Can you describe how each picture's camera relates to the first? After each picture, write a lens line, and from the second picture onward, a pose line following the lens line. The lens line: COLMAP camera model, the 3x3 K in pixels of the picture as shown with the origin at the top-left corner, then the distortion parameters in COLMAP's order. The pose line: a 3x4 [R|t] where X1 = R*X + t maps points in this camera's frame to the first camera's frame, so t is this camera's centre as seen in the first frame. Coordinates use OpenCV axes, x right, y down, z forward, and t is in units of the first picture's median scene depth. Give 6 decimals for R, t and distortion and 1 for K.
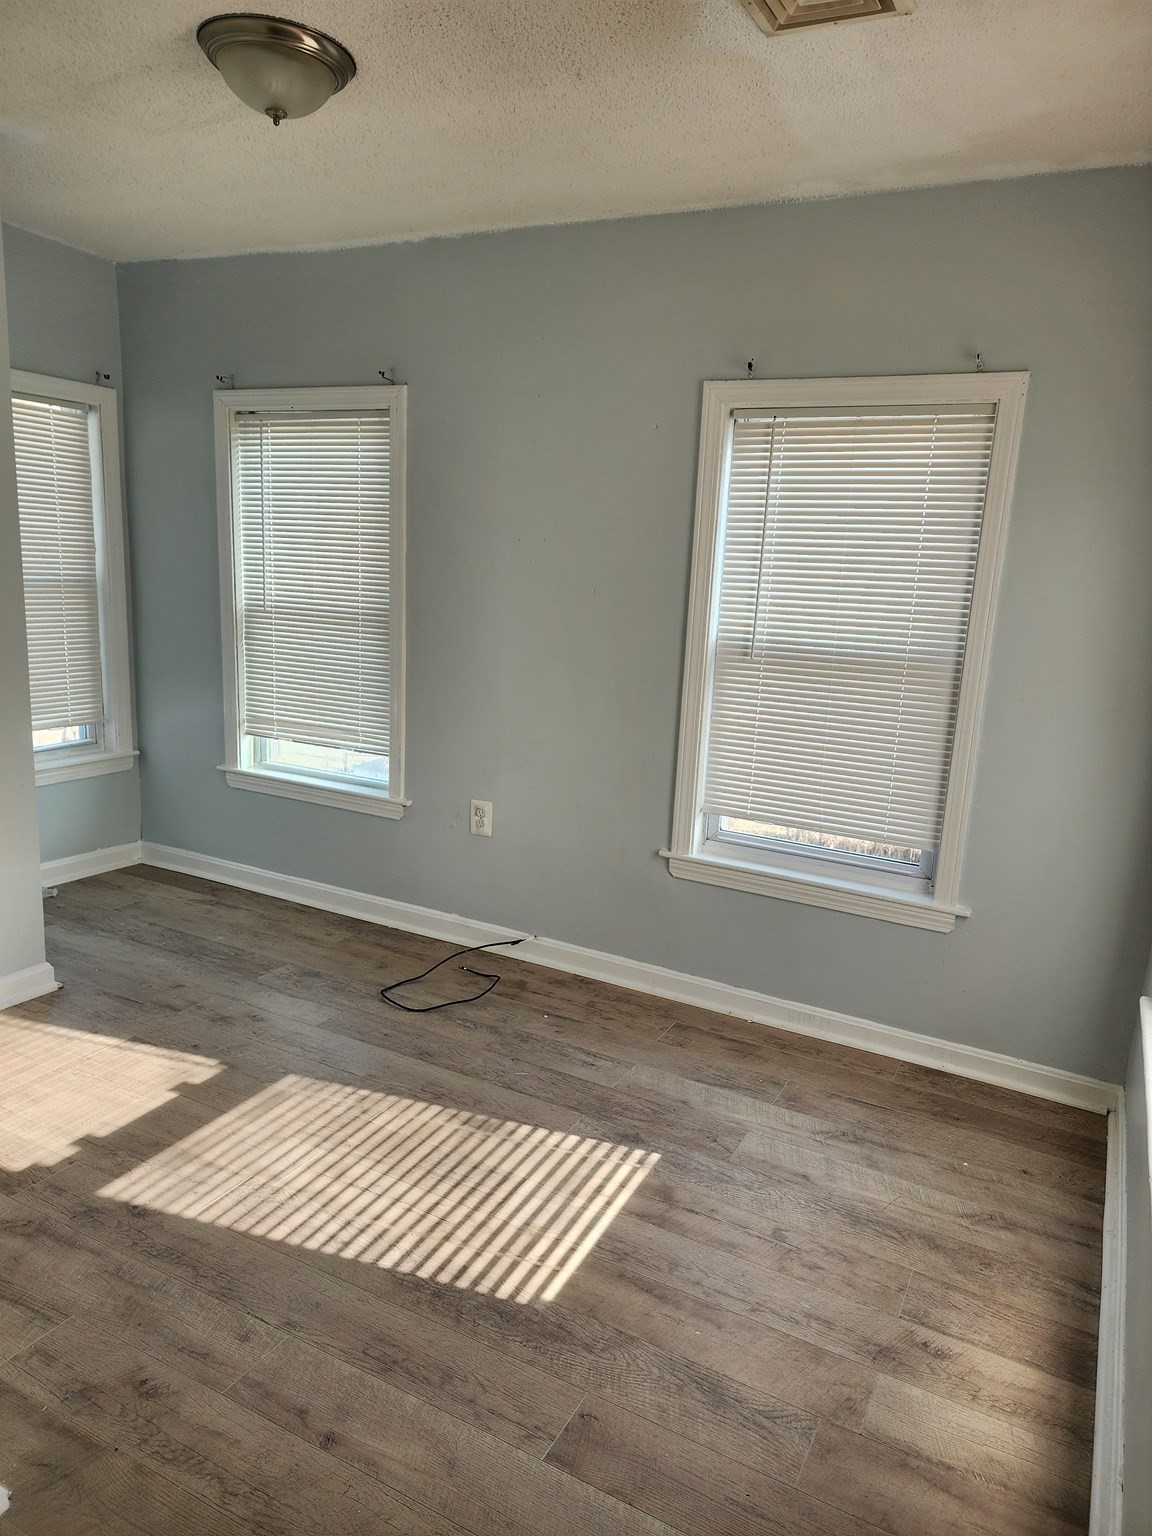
lens RADIAL K [[1042.1, 0, 576.0], [0, 1042.1, 768.0], [0, 0, 1]] dist [0.036675, -0.048764]
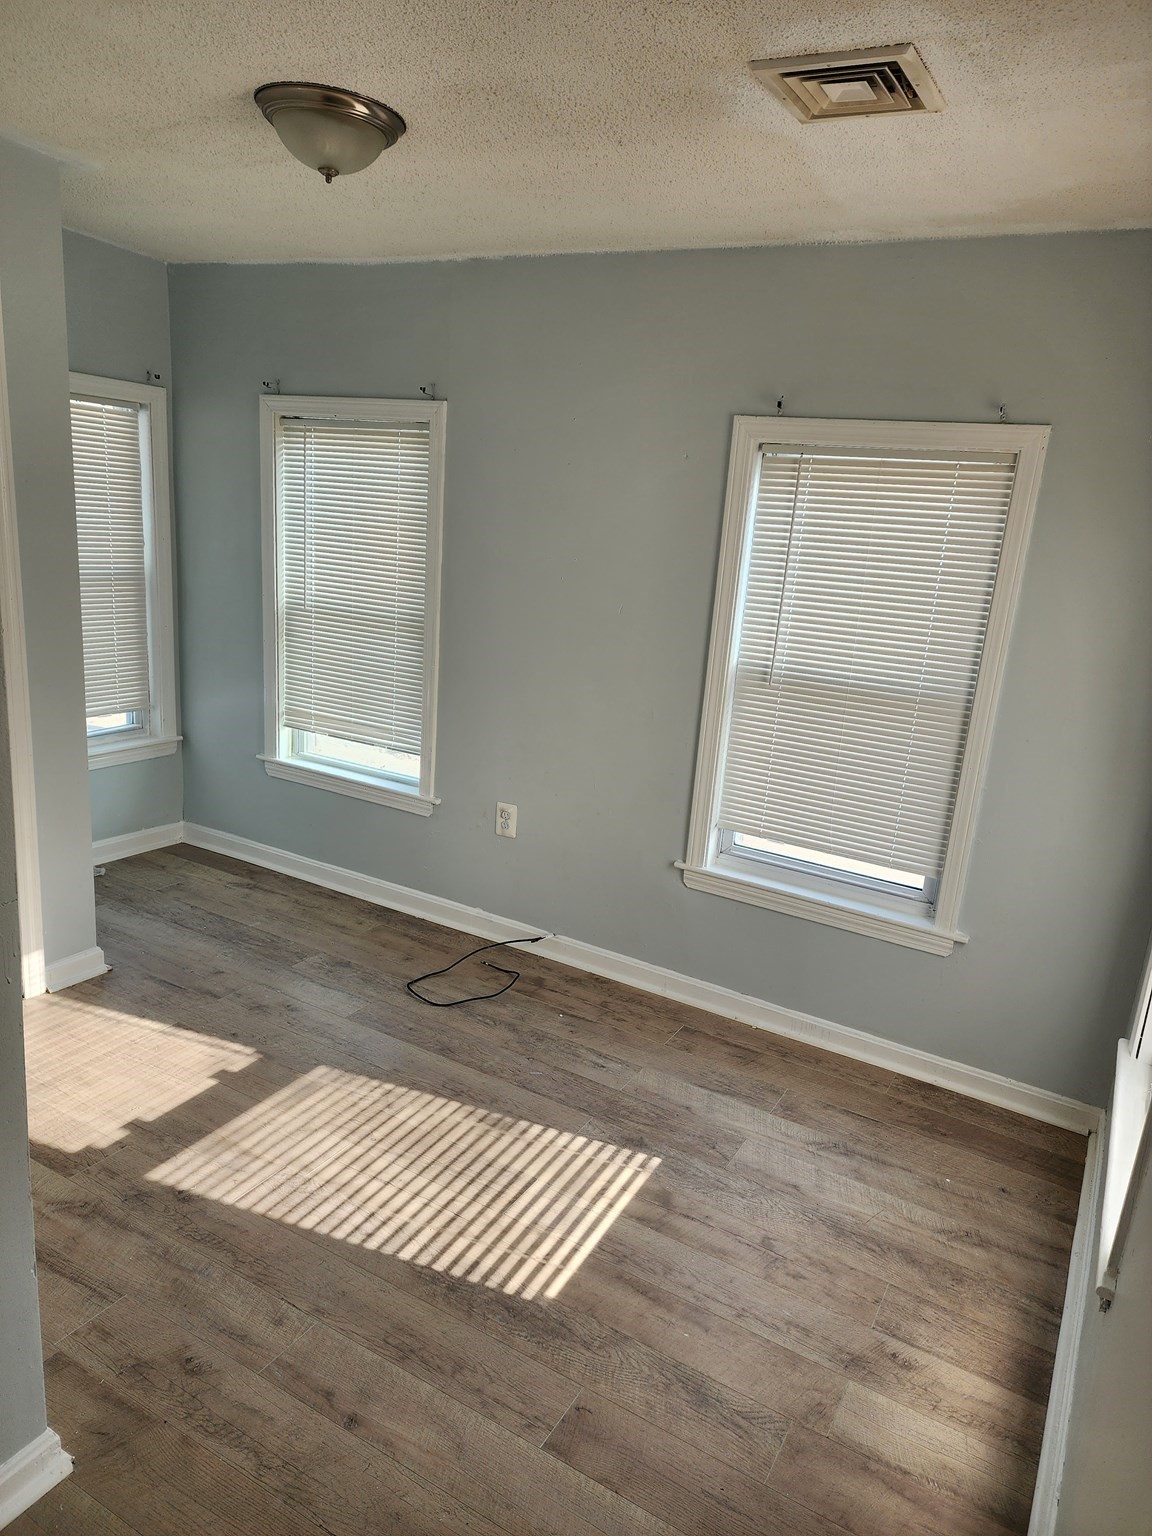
lens RADIAL K [[1042.1, 0, 576.0], [0, 1042.1, 768.0], [0, 0, 1]] dist [0.036675, -0.048764]
pose [[0.999048, 0.034604, -0.026548, 0.007408], [-0.033251, 0.998206, 0.049785, -0.085506], [0.028223, -0.048855, 0.998407, -0.058398]]
